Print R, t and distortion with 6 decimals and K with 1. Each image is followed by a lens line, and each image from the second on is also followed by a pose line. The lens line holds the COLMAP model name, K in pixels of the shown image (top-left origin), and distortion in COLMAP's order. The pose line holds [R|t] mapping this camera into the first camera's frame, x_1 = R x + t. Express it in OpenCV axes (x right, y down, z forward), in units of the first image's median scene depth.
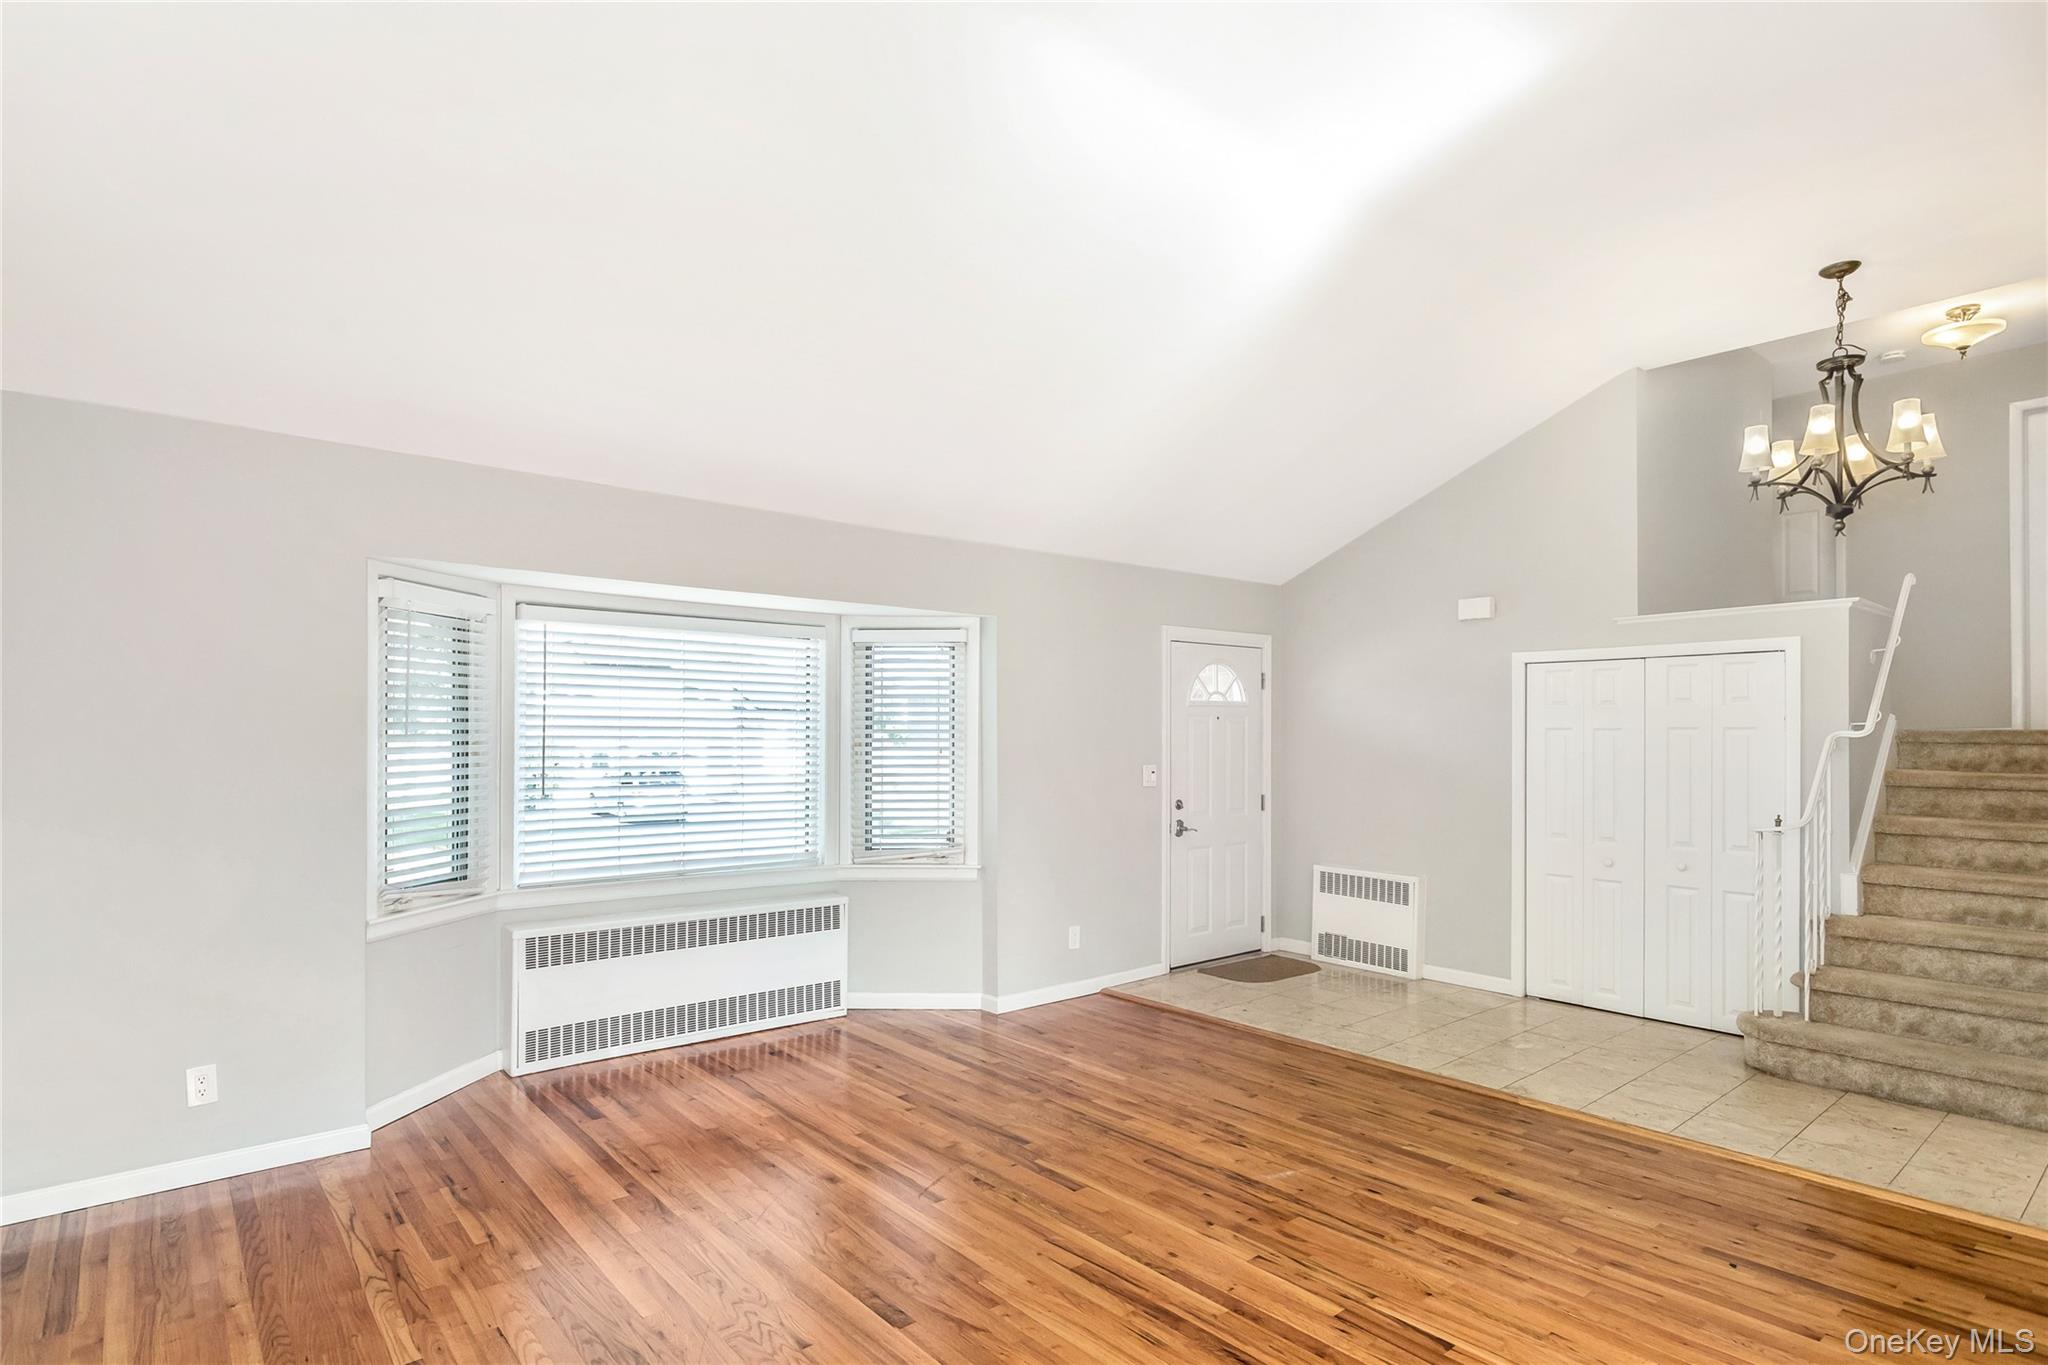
lens RADIAL K [[1074.0, 0, 1035.0], [0, 1074.0, 724.8], [0, 0, 1]] dist [-0.004133, 0.002759]
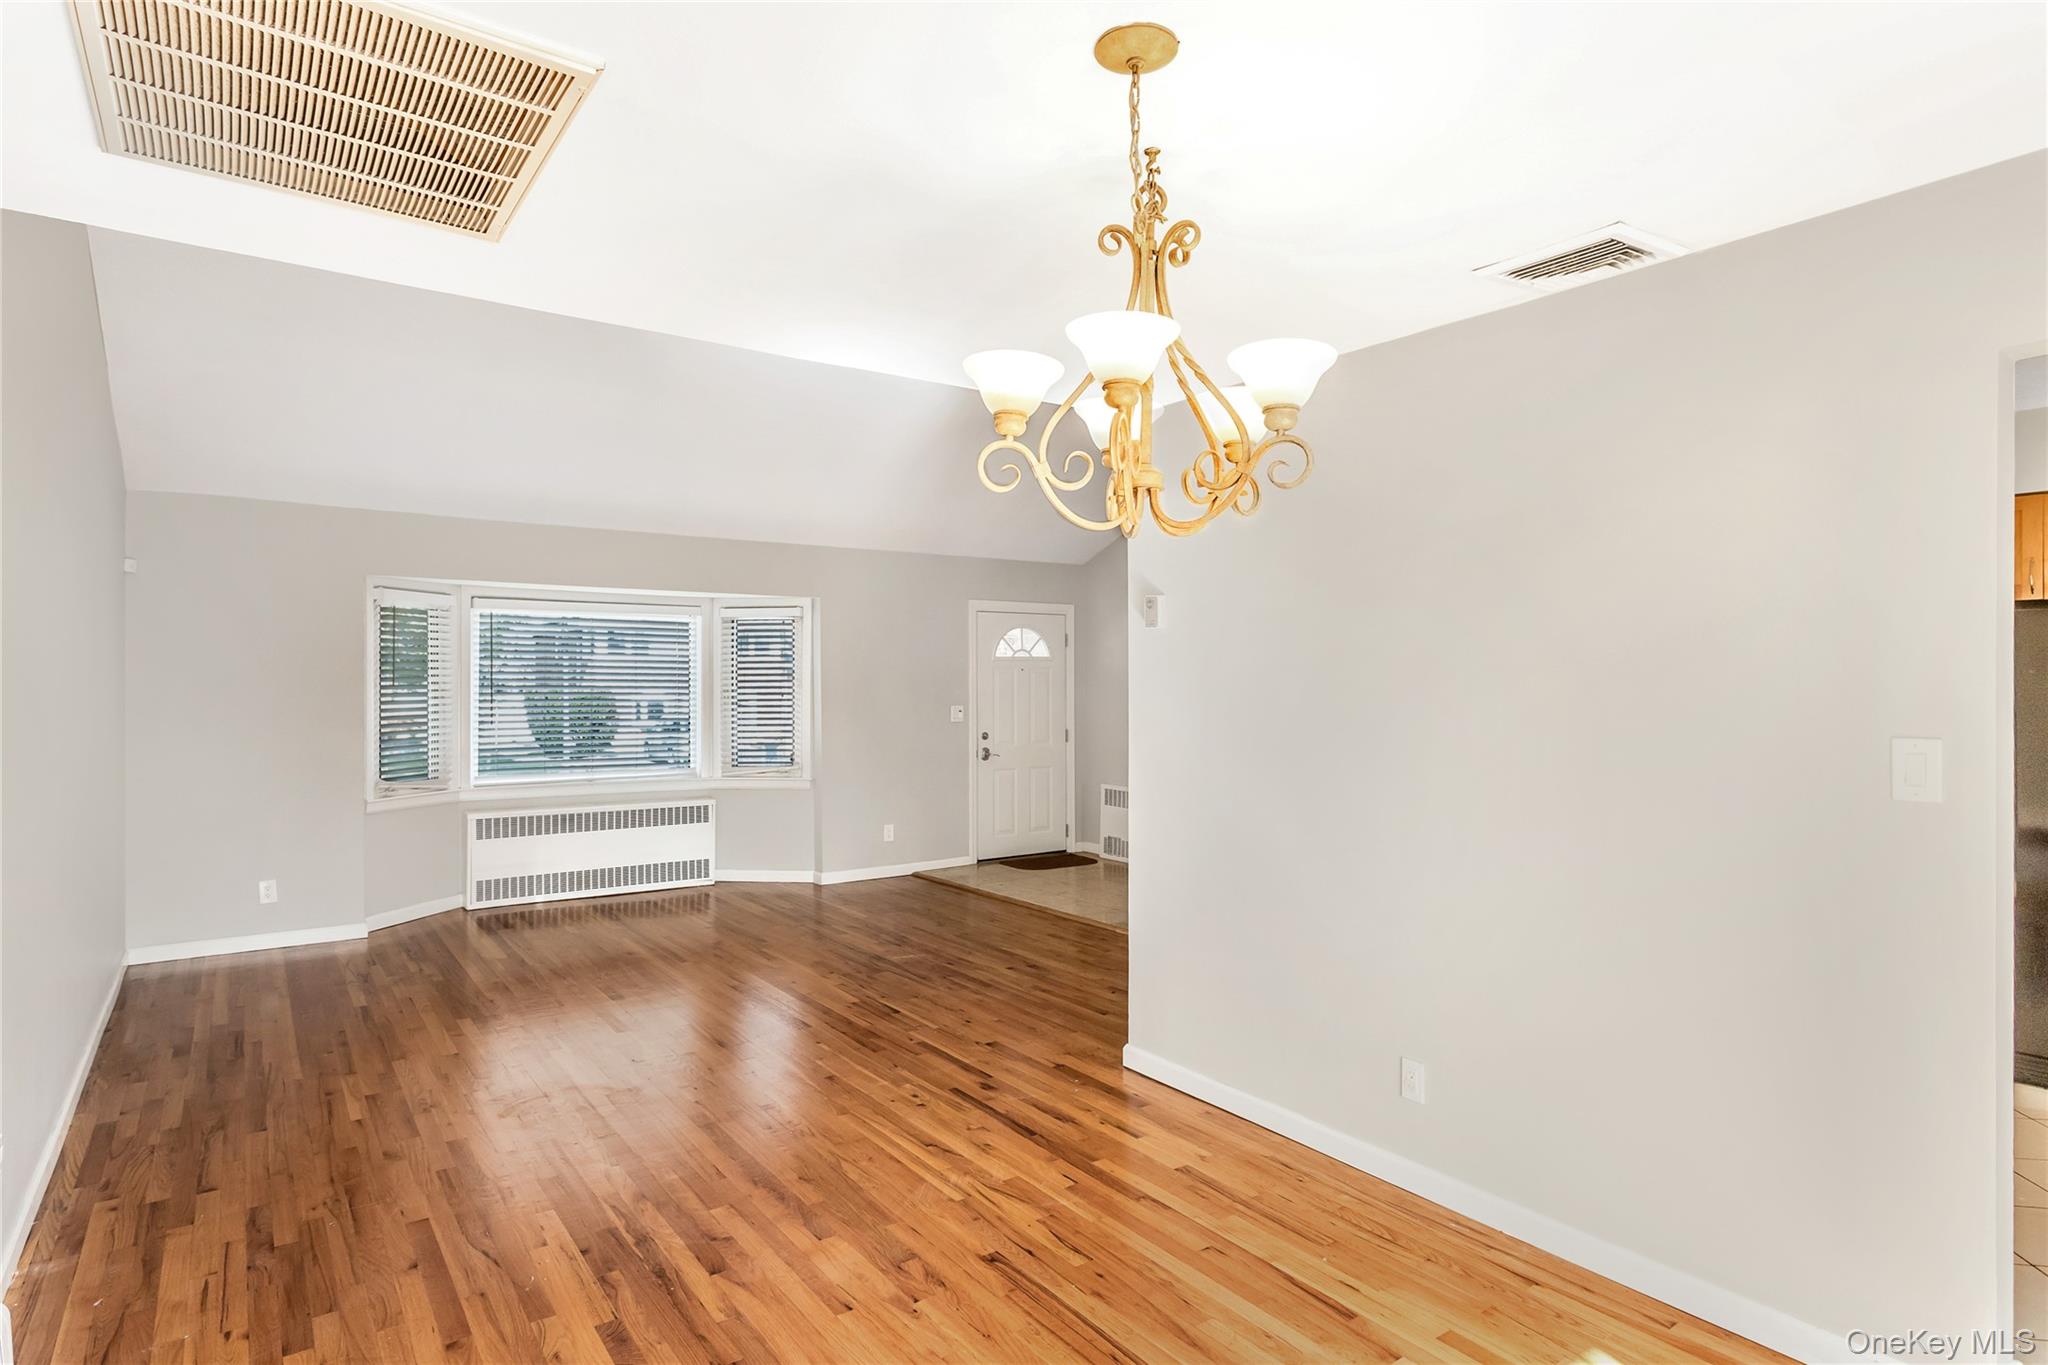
lens RADIAL K [[1074.0, 0, 1015.0], [0, 1074.0, 667.5], [0, 0, 1]] dist [-0.004133, 0.002759]
pose [[0.997098, -0.006345, -0.075865, 0.397350], [0.005791, 0.999955, -0.007512, 0.000840], [0.075909, 0.007051, 0.997090, -0.450879]]
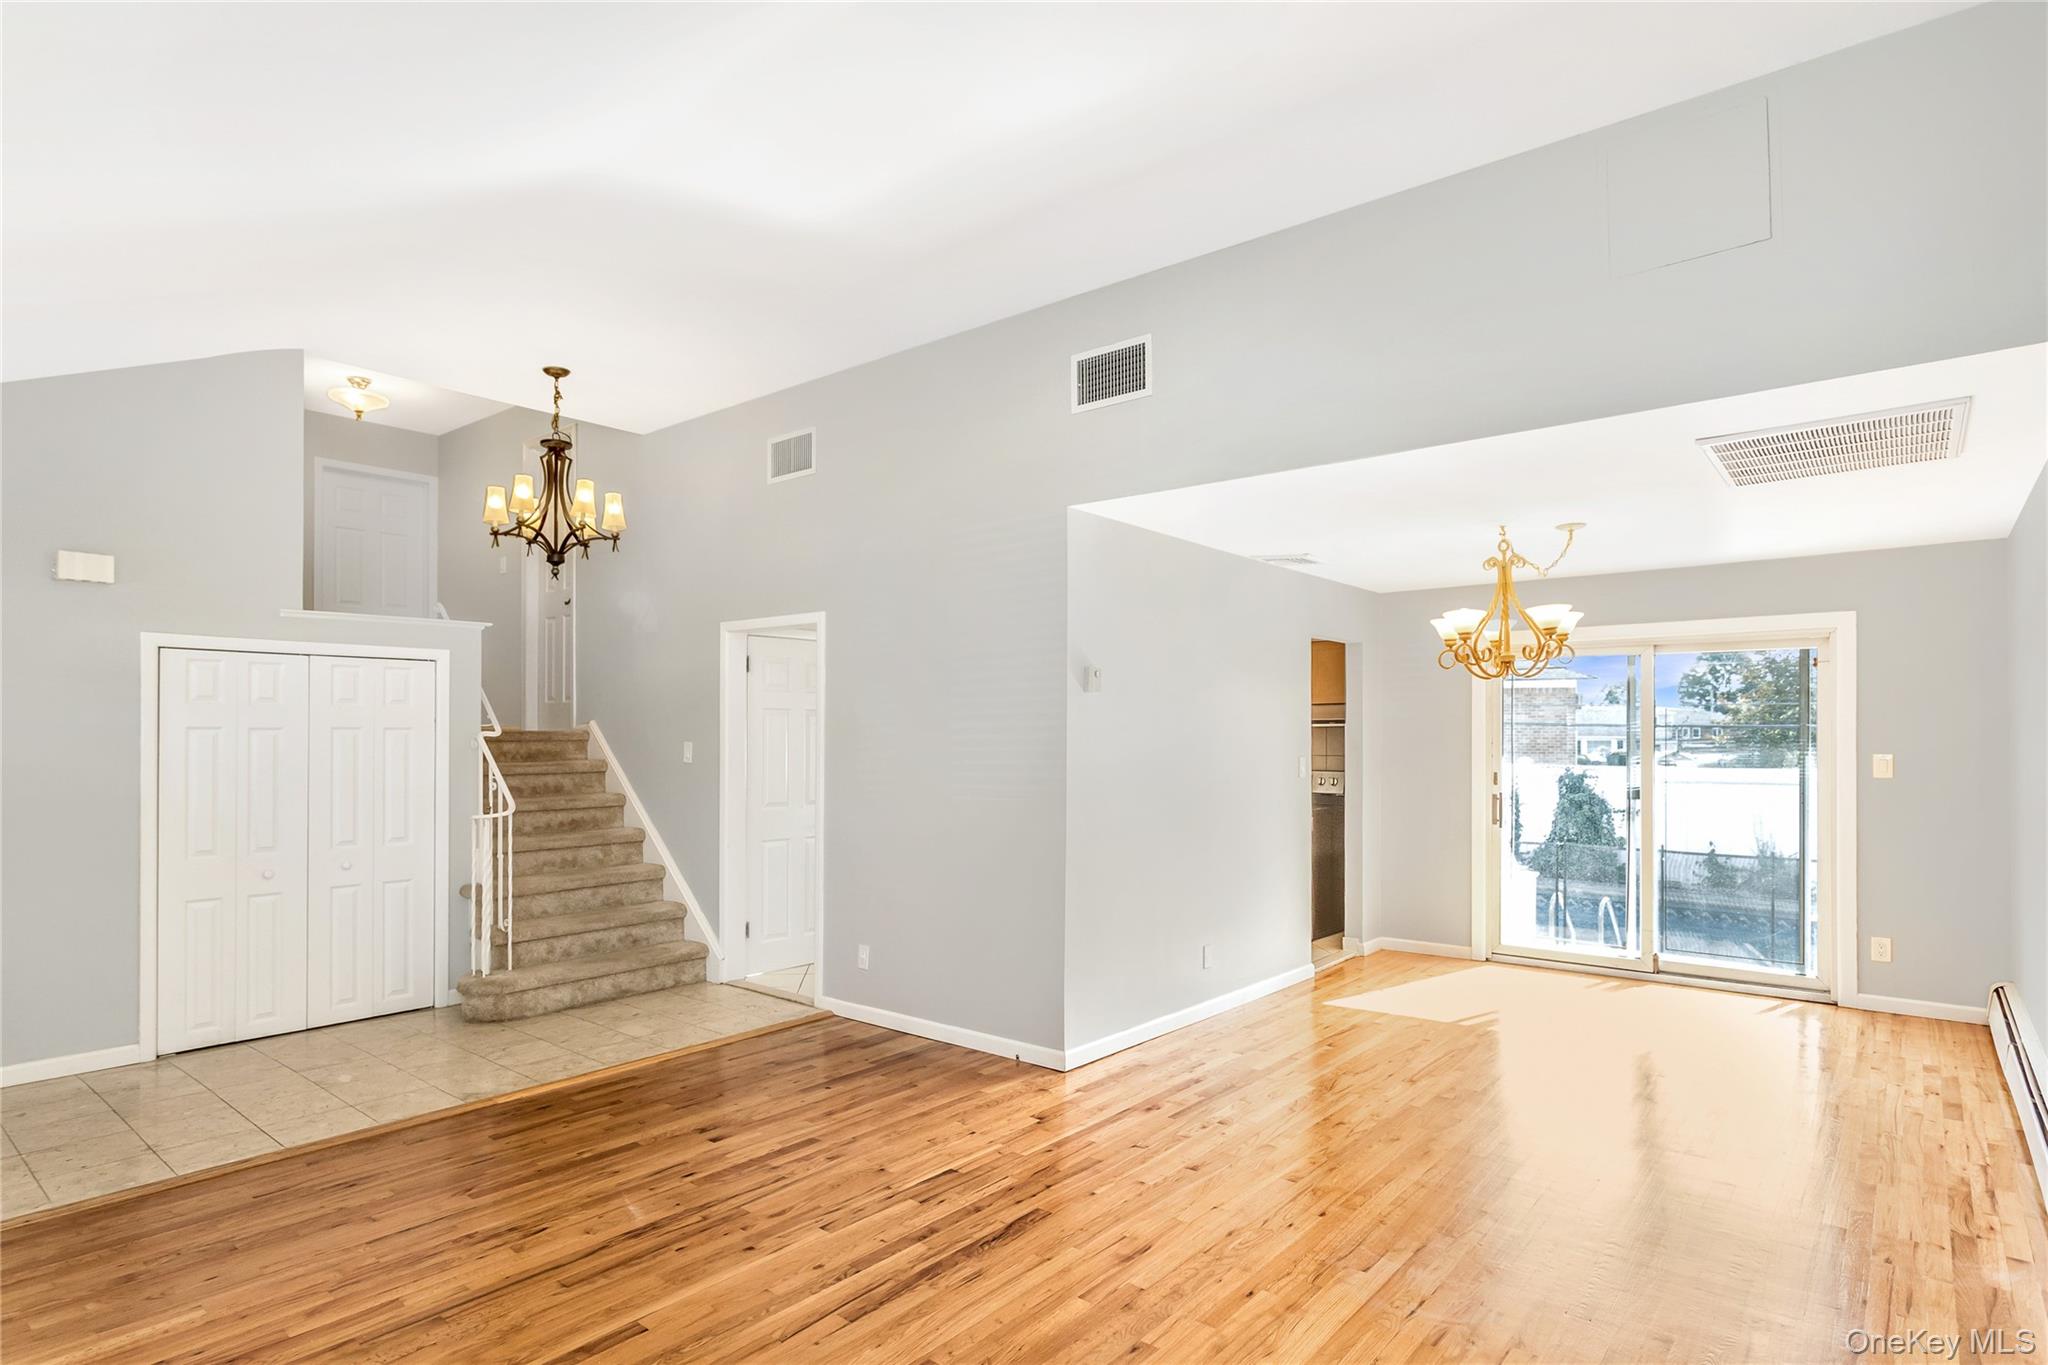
lens RADIAL K [[1074.0, 0, 980.0], [0, 1074.0, 731.0], [0, 0, 1]] dist [-0.004133, 0.002759]
pose [[-0.144181, 0.002002, 0.989549, -0.553268], [-0.009165, 0.999952, -0.003358, 0.003927], [-0.989509, -0.009553, -0.144156, 0.640264]]
